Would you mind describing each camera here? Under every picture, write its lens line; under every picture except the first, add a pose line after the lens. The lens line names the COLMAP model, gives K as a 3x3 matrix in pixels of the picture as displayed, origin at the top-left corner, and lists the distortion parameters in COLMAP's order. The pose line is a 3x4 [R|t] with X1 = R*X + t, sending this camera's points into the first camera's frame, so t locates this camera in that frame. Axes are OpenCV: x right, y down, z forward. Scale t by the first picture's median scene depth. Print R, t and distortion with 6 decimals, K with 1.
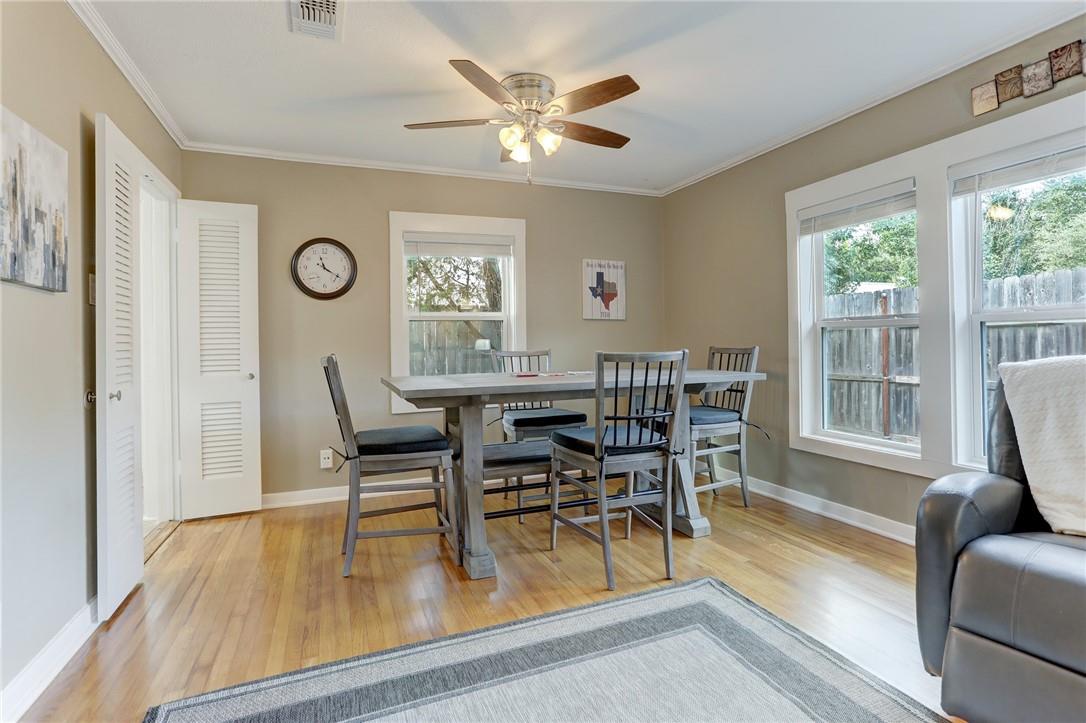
lens RADIAL K [[531.8, 0, 540.7], [0, 531.8, 351.1], [0, 0, 1]] dist [-0.059635, 0.035761]
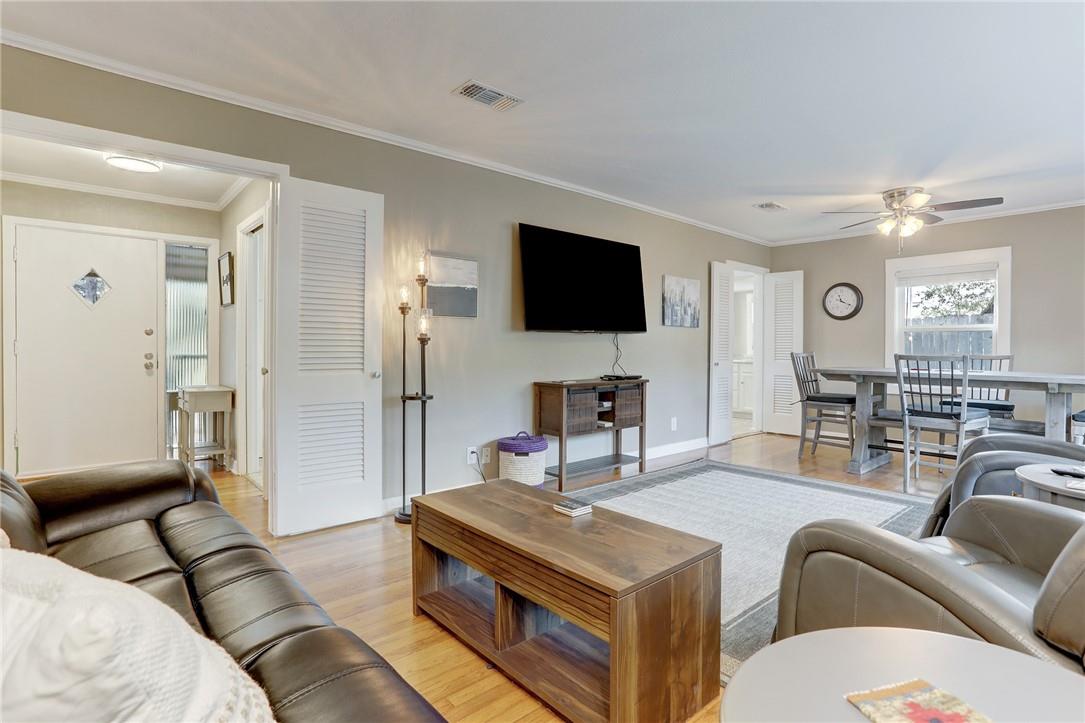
lens RADIAL K [[531.3, 0, 540.2], [0, 531.3, 351.1], [0, 0, 1]] dist [-0.059635, 0.035761]
pose [[0.325971, 0.027119, -0.944991, 0.907056], [-0.029510, 0.999393, 0.018500, -0.002712], [0.944919, 0.021857, 0.326574, -0.465913]]
